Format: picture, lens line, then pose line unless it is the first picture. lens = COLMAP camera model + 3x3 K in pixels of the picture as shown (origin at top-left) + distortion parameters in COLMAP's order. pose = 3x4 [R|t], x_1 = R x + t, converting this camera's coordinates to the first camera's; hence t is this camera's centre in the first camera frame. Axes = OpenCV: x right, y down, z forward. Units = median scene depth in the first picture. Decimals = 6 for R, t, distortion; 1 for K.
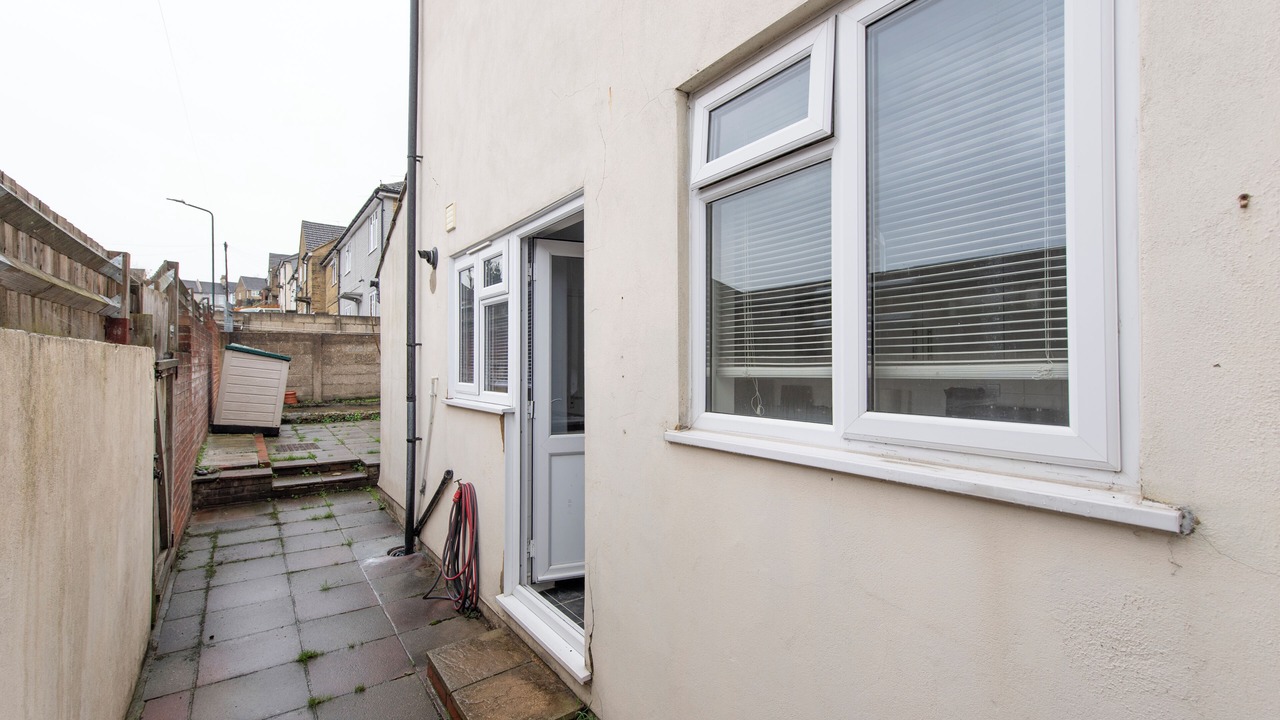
lens RADIAL K [[507.3, 0, 637.7], [0, 507.3, 362.0], [0, 0, 1]] dist [-0.000014, -0.002908]
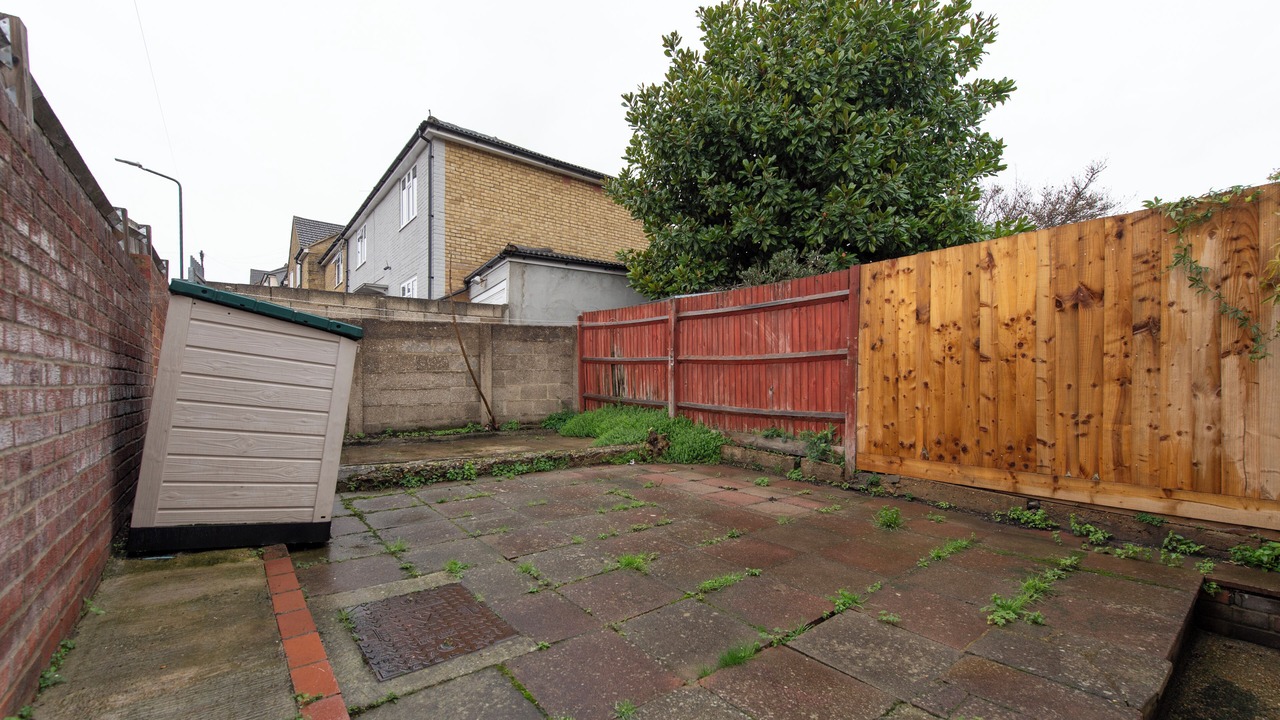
lens RADIAL K [[507.3, 0, 660.0], [0, 507.3, 389.6], [0, 0, 1]] dist [-0.000014, -0.002908]
pose [[0.998700, 0.000809, 0.050961, -0.275167], [-0.001257, 0.999961, 0.008755, 0.017537], [-0.050952, -0.008807, 0.998662, 0.351478]]
